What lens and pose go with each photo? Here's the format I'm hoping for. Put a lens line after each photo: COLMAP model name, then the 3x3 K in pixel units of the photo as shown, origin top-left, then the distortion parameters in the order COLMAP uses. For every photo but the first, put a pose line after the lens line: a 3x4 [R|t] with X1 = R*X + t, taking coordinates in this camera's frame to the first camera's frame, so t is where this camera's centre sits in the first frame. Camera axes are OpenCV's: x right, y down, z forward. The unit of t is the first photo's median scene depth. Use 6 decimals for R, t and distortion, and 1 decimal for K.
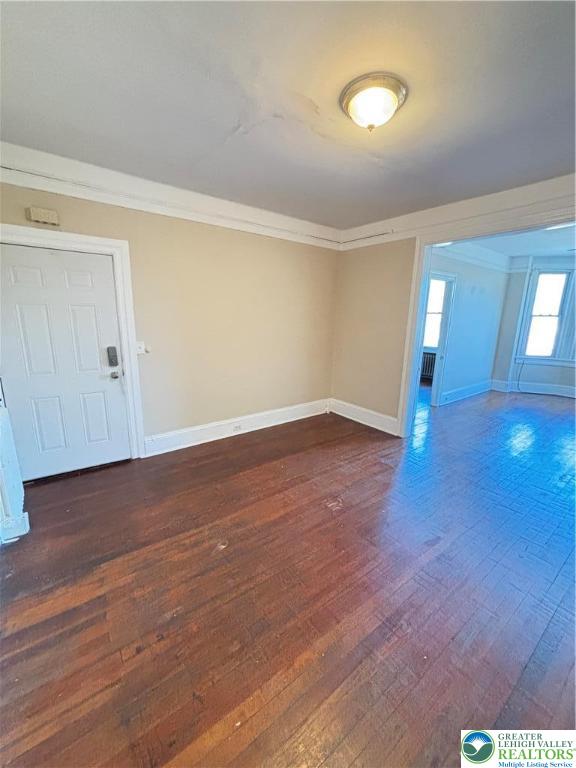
lens RADIAL K [[311.9, 0, 287.8], [0, 311.9, 384.5], [0, 0, 1]] dist [-0.000259, 0.000003]
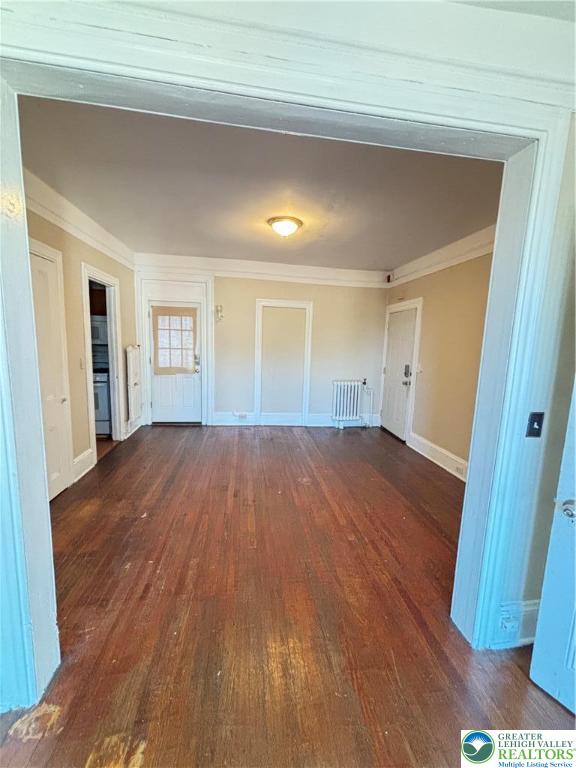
lens RADIAL K [[311.9, 0, 289.6], [0, 311.9, 382.6], [0, 0, 1]] dist [-0.000259, 0.000003]
pose [[-0.485514, 0.085774, -0.870011, 1.106021], [-0.232144, 0.946799, 0.222894, -0.246227], [0.842844, 0.310186, -0.439772, 1.202359]]
